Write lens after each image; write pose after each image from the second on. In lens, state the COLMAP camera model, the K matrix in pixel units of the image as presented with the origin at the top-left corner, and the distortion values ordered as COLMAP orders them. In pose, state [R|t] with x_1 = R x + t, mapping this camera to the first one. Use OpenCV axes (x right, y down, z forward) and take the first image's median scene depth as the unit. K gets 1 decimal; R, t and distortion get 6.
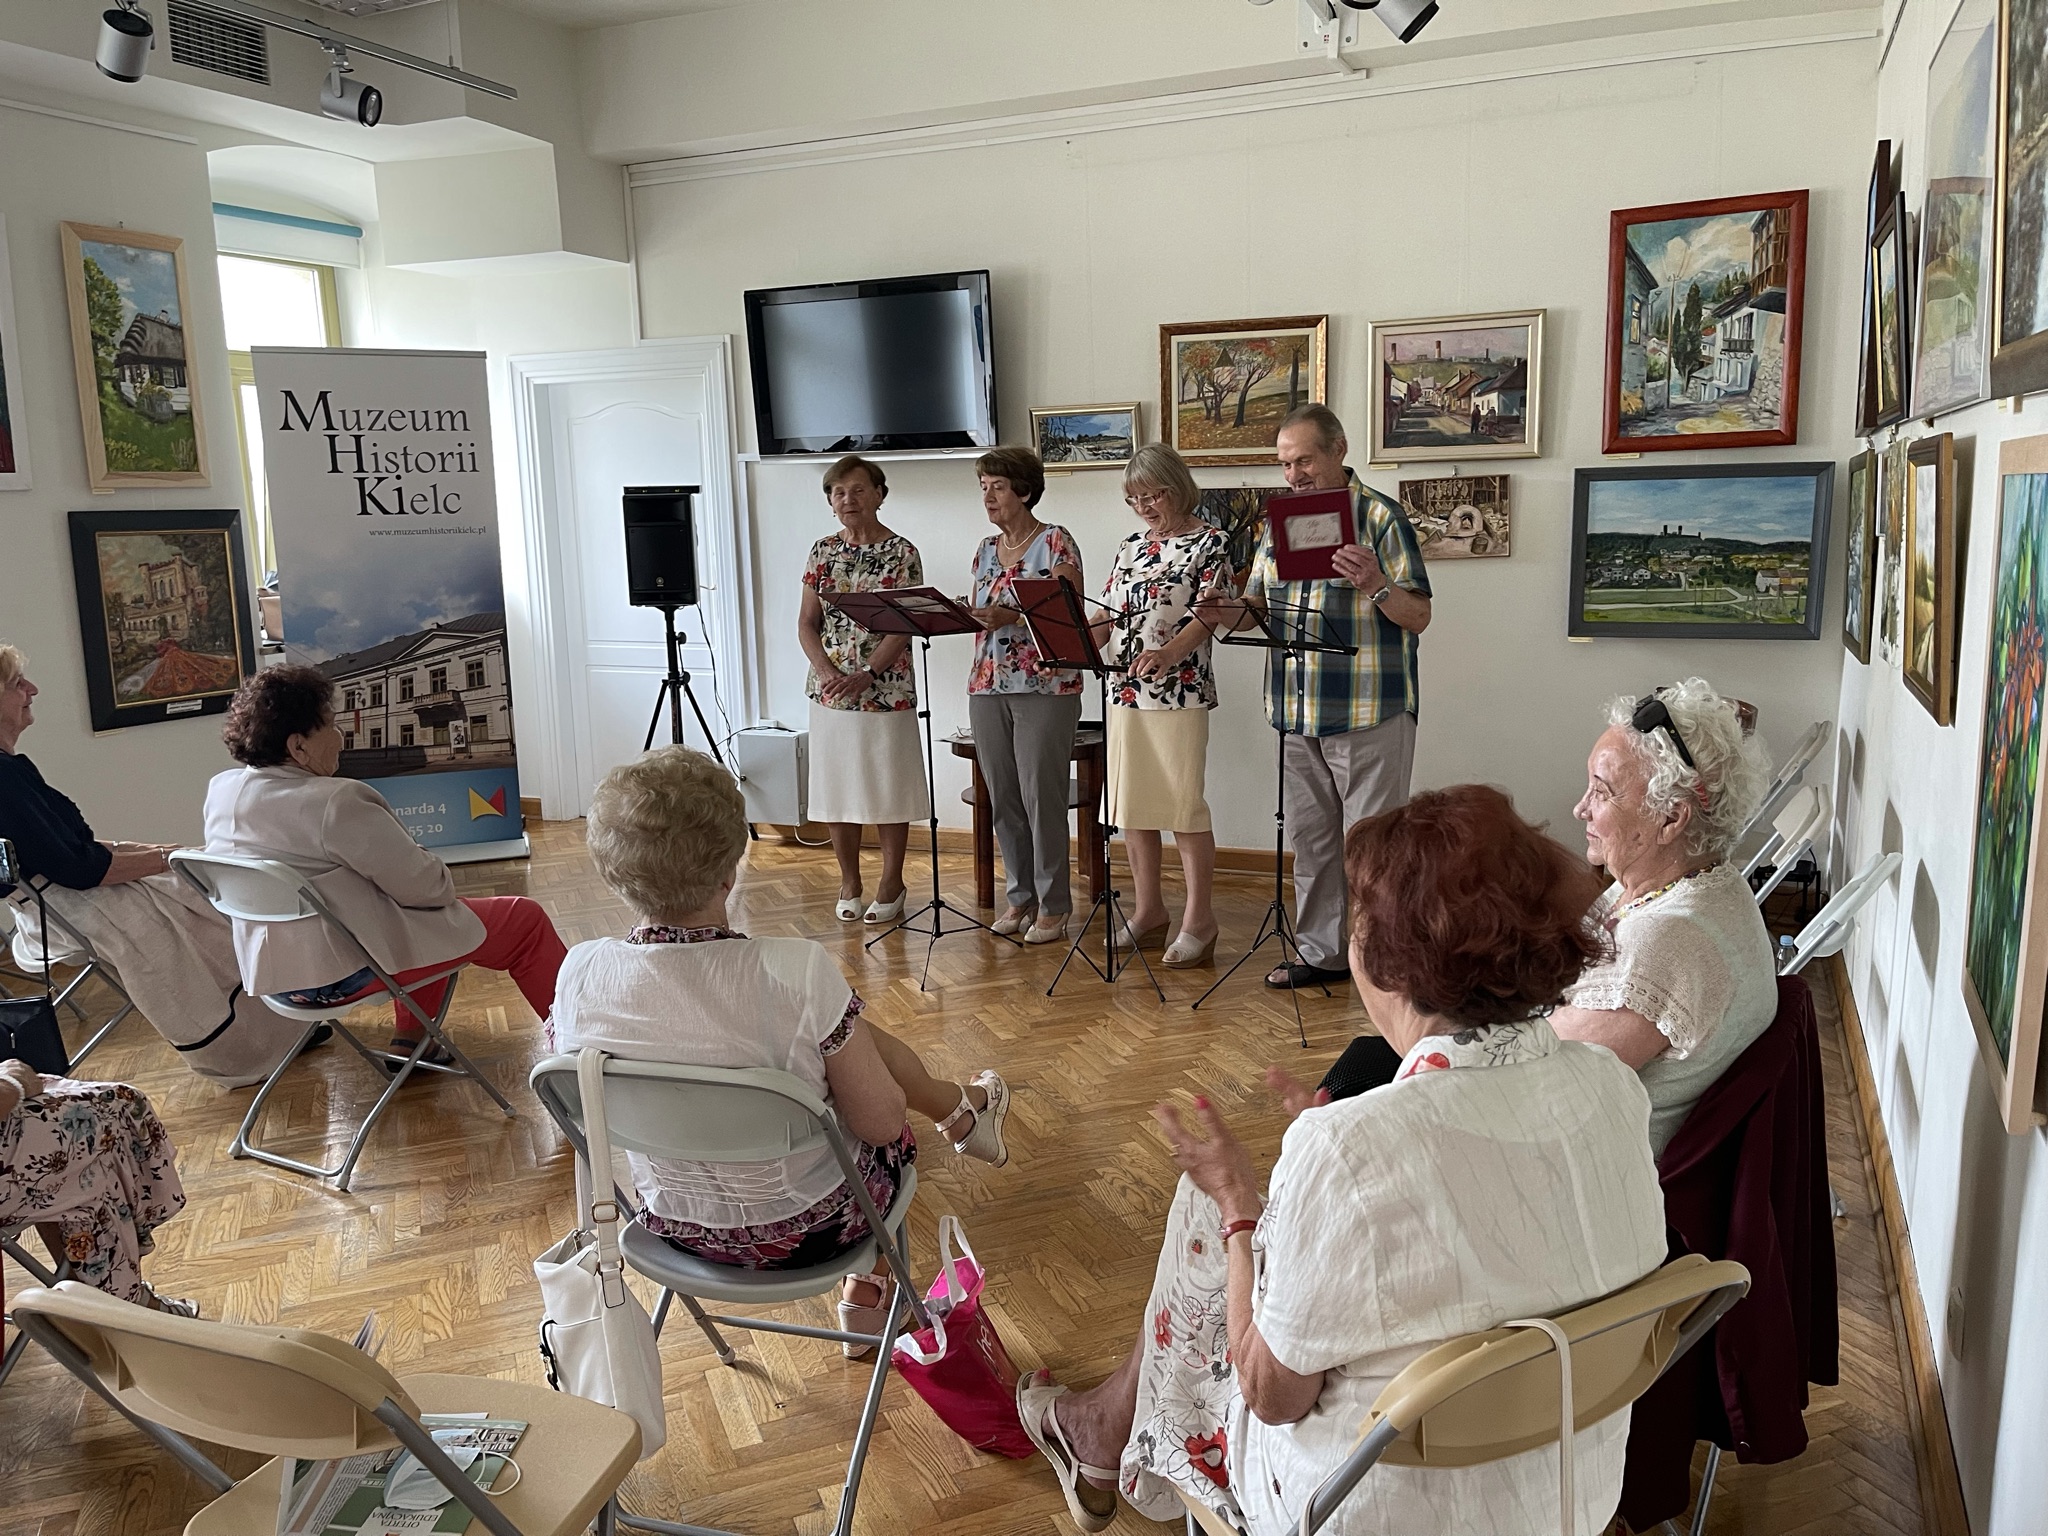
lens RADIAL K [[1567.5, 0, 1011.4], [0, 1567.5, 764.3], [0, 0, 1]] dist [0.077640, -0.080285]
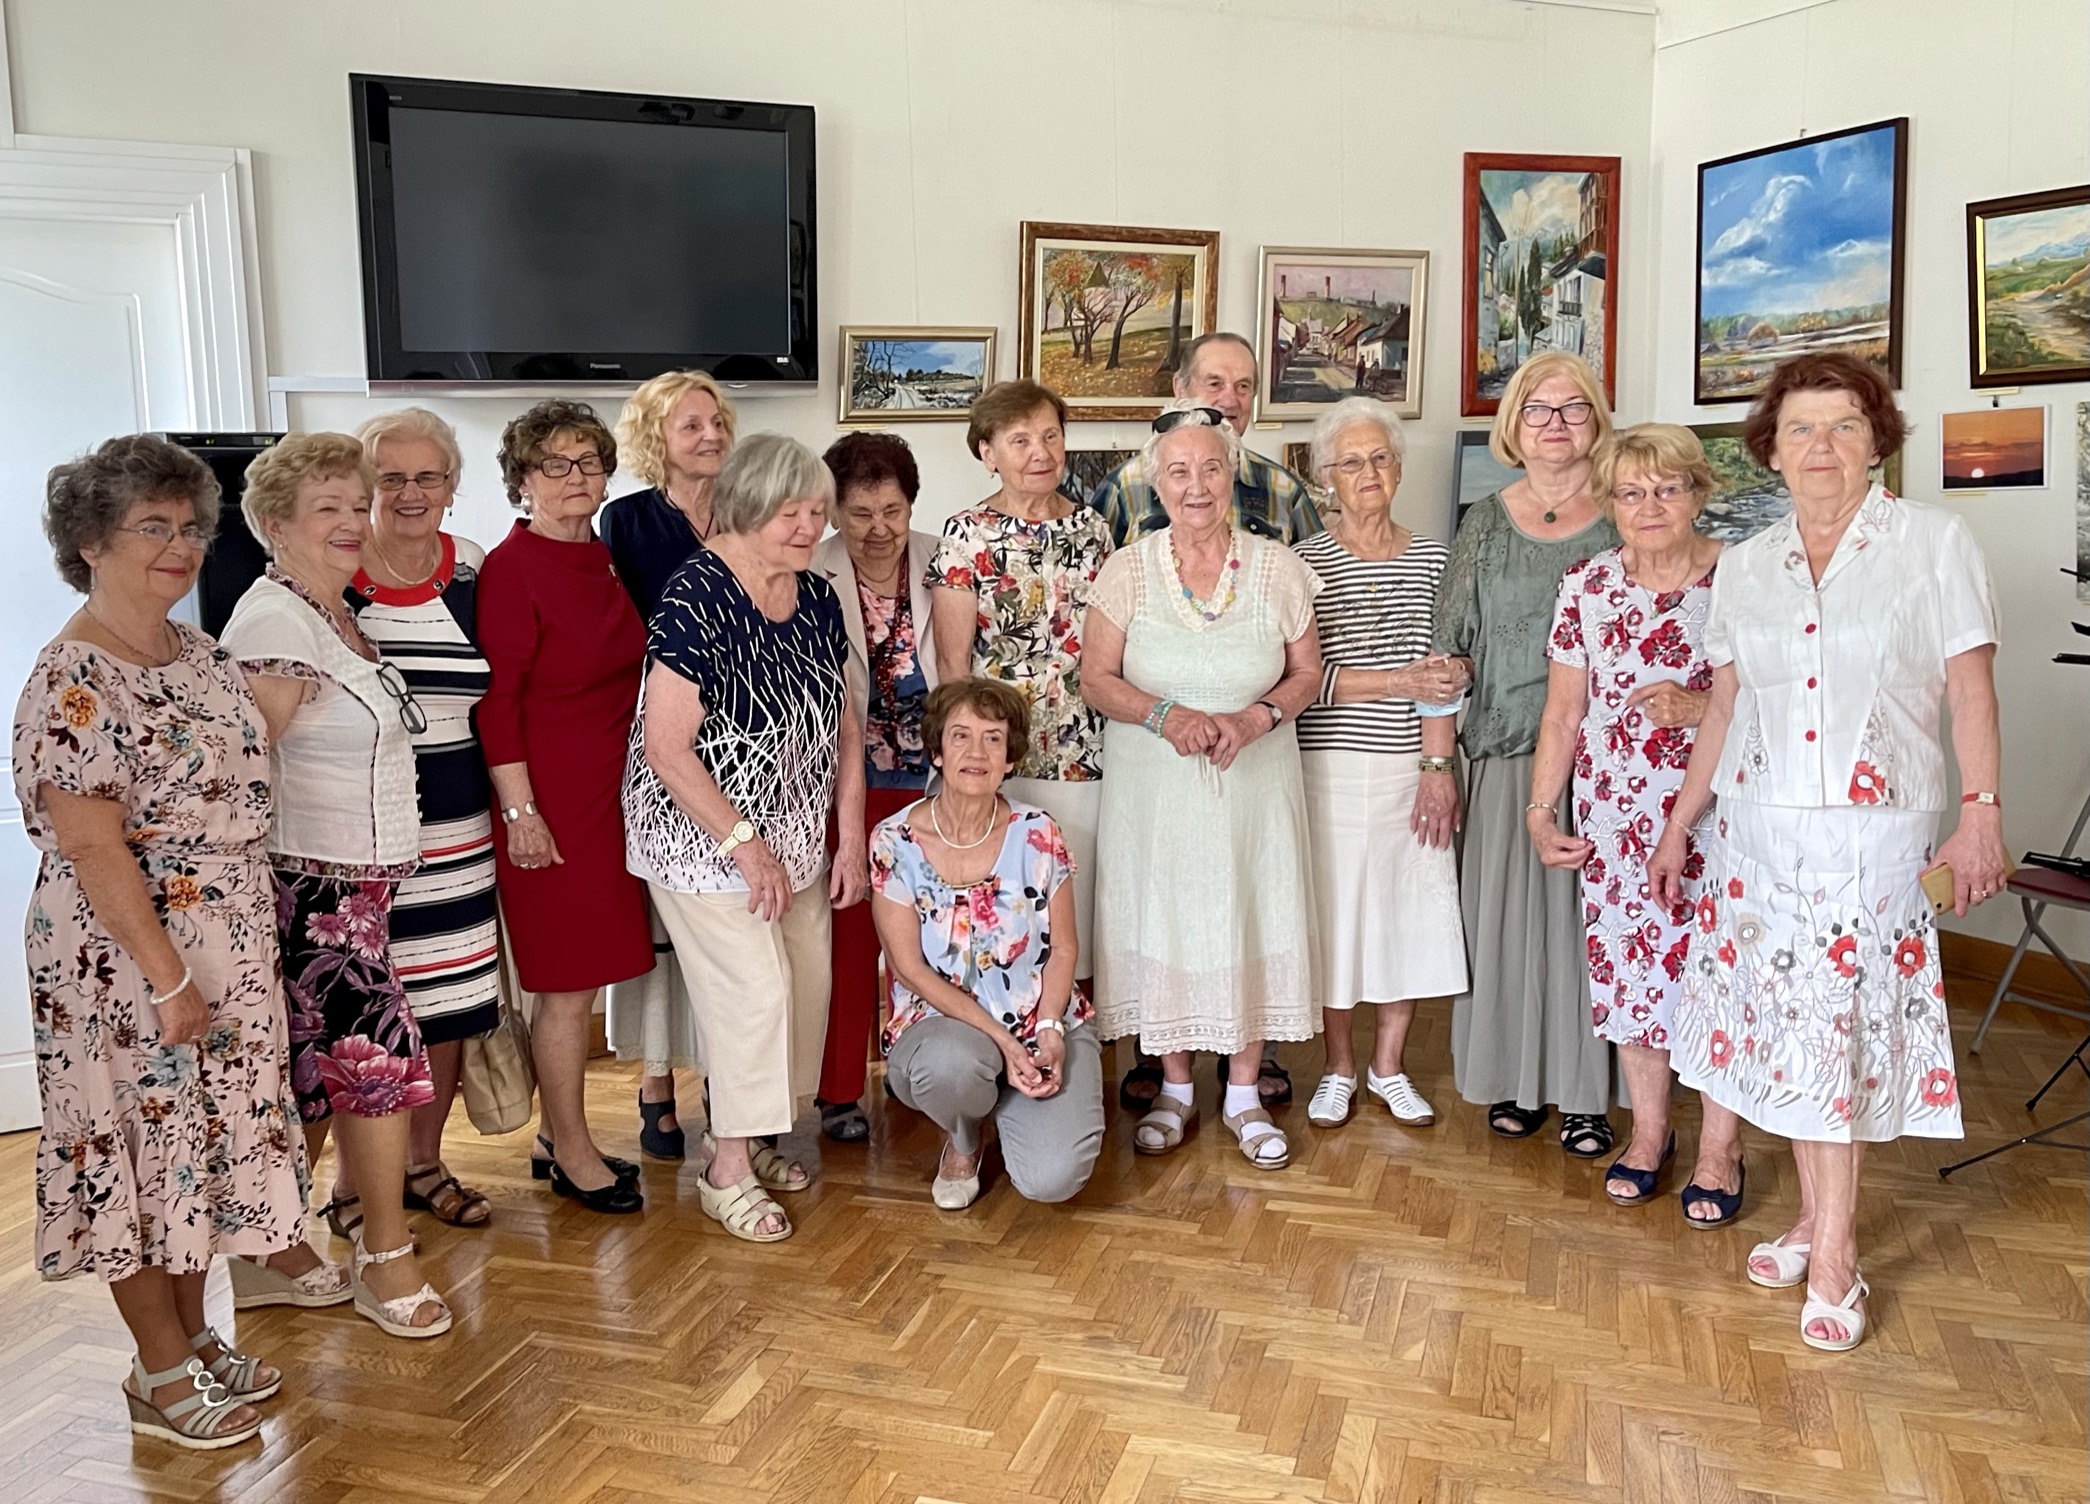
lens RADIAL K [[1878.4, 0, 975.4], [0, 1878.4, 721.3], [0, 0, 1]] dist [0.062494, -0.069435]
pose [[0.636027, -0.091890, 0.766176, -0.599975], [0.140979, 0.990011, 0.001704, -0.059896], [-0.758680, 0.106930, 0.642628, 0.497771]]
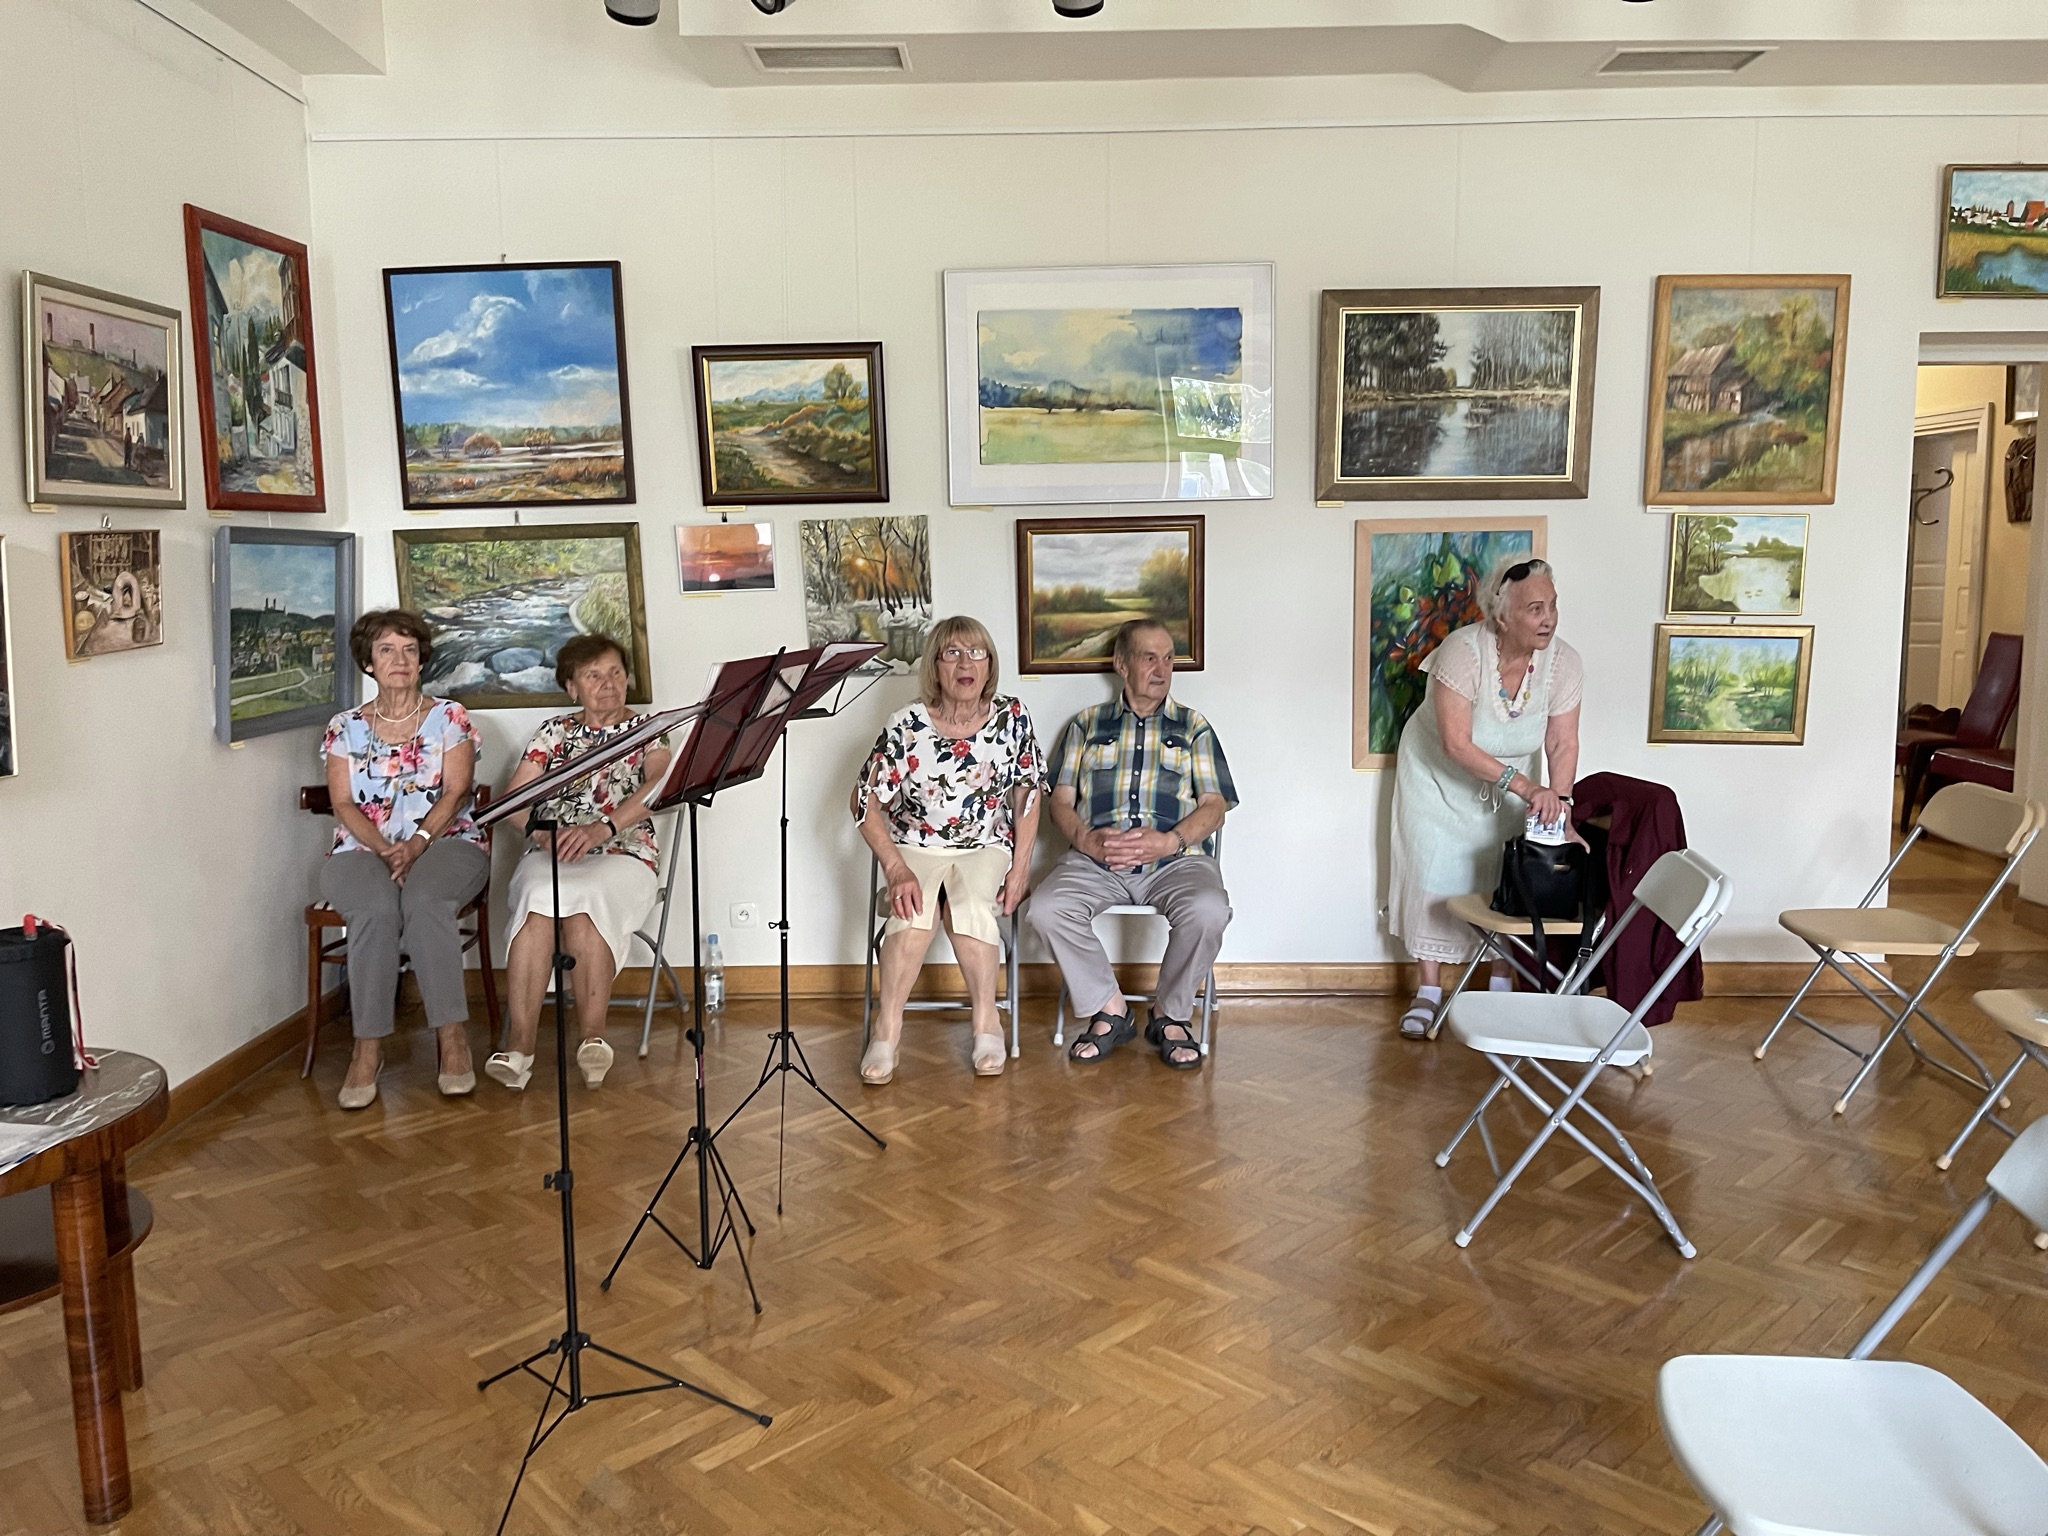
lens RADIAL K [[1567.5, 0, 1019.4], [0, 1567.5, 743.5], [0, 0, 1]] dist [0.077640, -0.080285]
pose [[-0.397812, -0.078829, 0.914074, -0.477659], [0.182739, 0.969532, 0.163141, -0.128860], [-0.899084, 0.231937, -0.371286, 0.890058]]
